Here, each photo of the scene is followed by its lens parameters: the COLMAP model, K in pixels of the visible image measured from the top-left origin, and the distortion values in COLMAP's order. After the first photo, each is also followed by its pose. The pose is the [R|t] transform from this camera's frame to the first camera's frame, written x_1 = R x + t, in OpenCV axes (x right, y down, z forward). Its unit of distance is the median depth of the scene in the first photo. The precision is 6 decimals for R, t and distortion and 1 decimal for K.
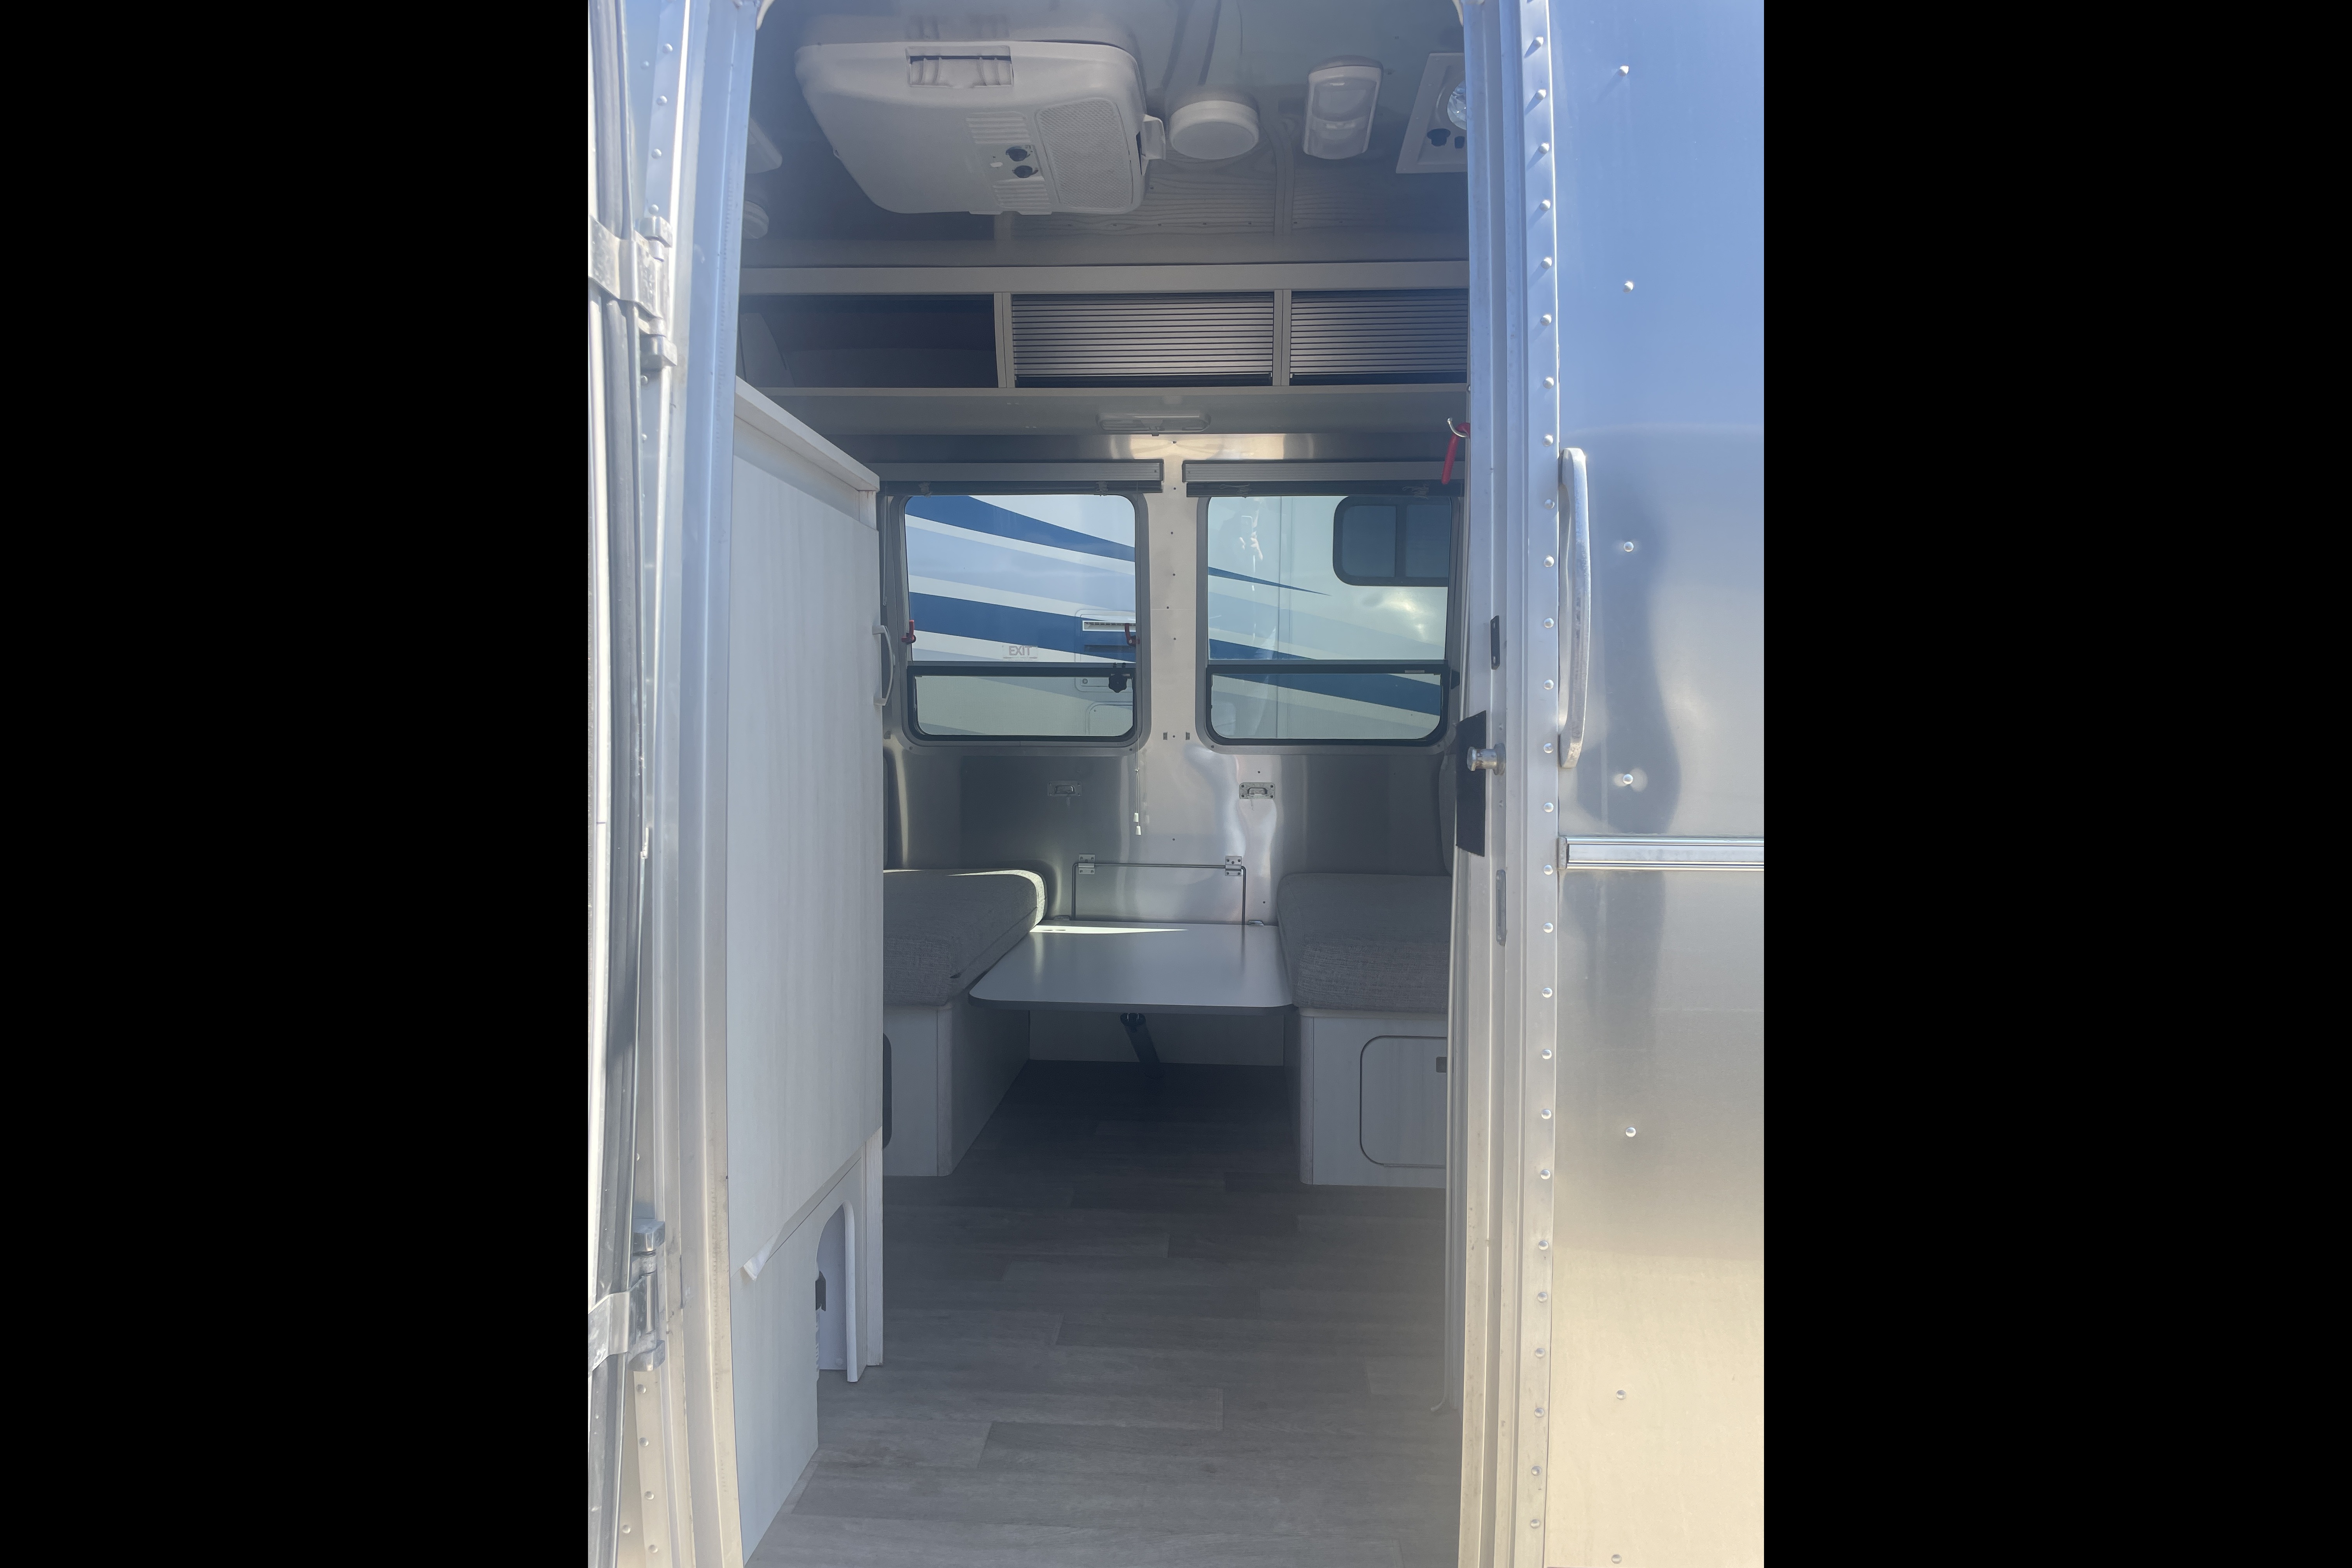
lens RADIAL K [[1184.4, 0, 1173.7], [0, 1184.4, 767.9], [0, 0, 1]] dist [0.014701, -0.000740]
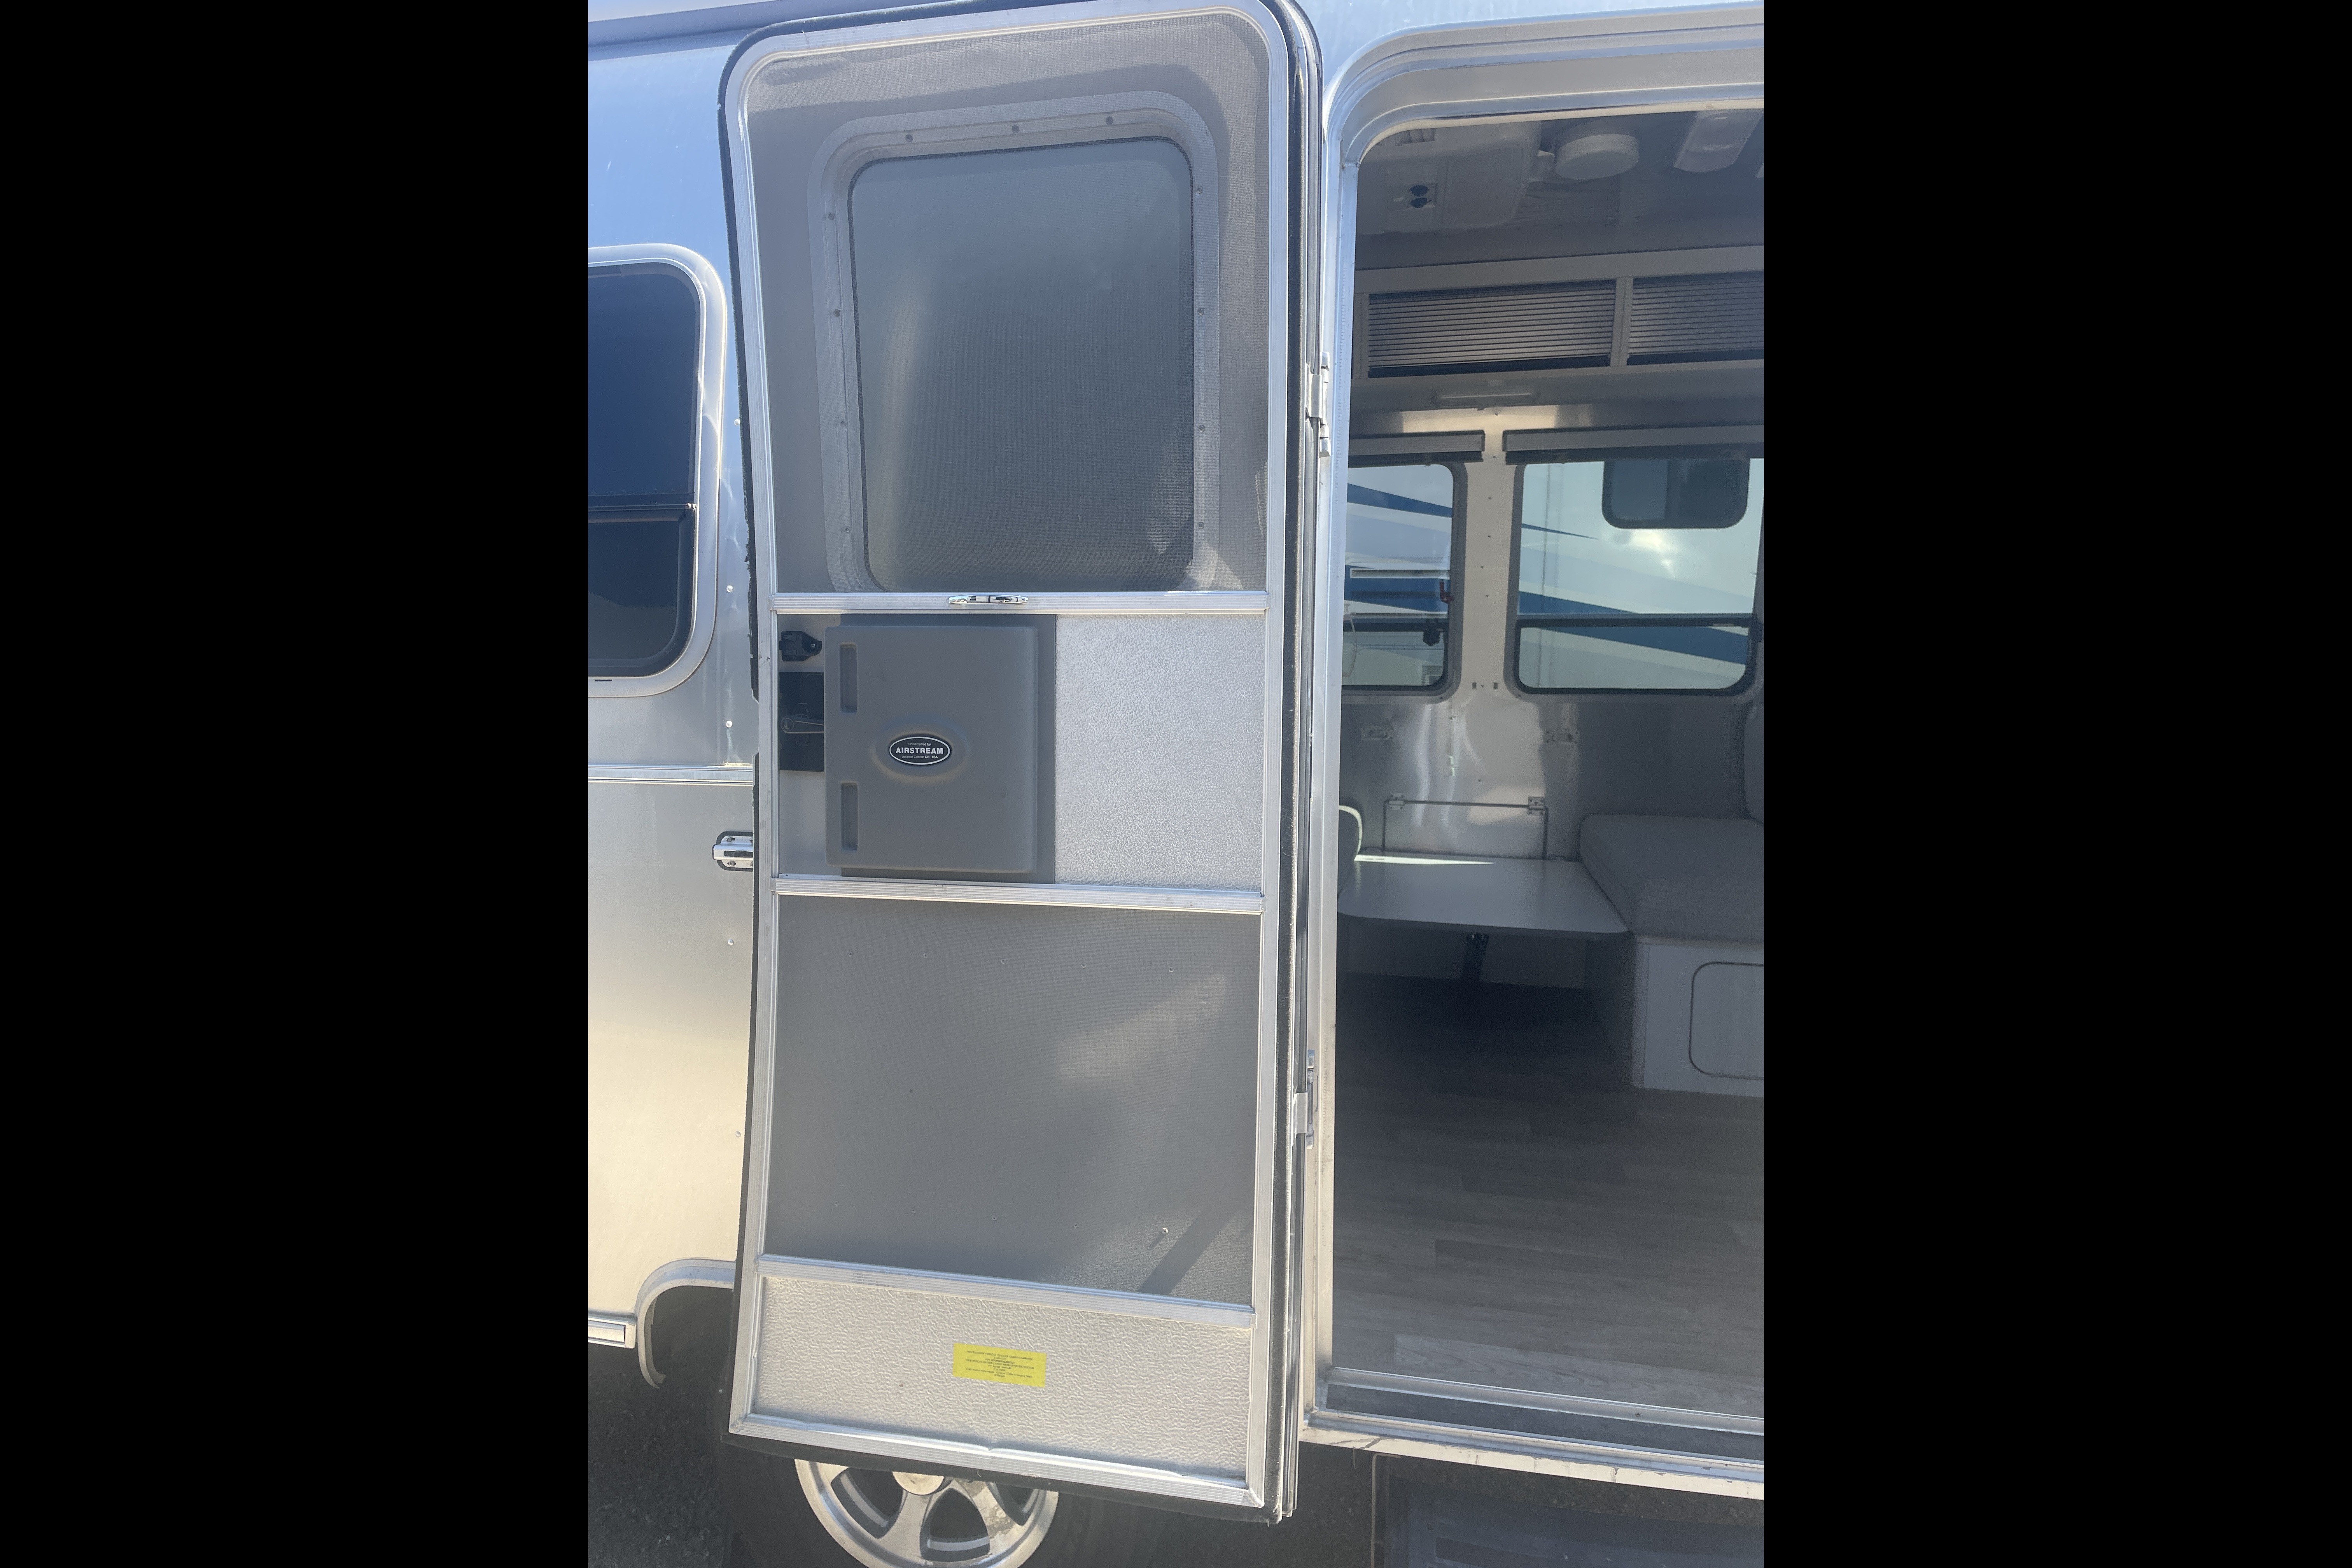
lens RADIAL K [[1184.4, 0, 1173.7], [0, 1184.4, 767.9], [0, 0, 1]] dist [0.014701, -0.000740]
pose [[0.987220, 0.015450, -0.158613, -0.112290], [-0.005985, 0.998182, 0.059982, -0.015922], [0.159251, -0.058266, 0.985517, -0.133047]]
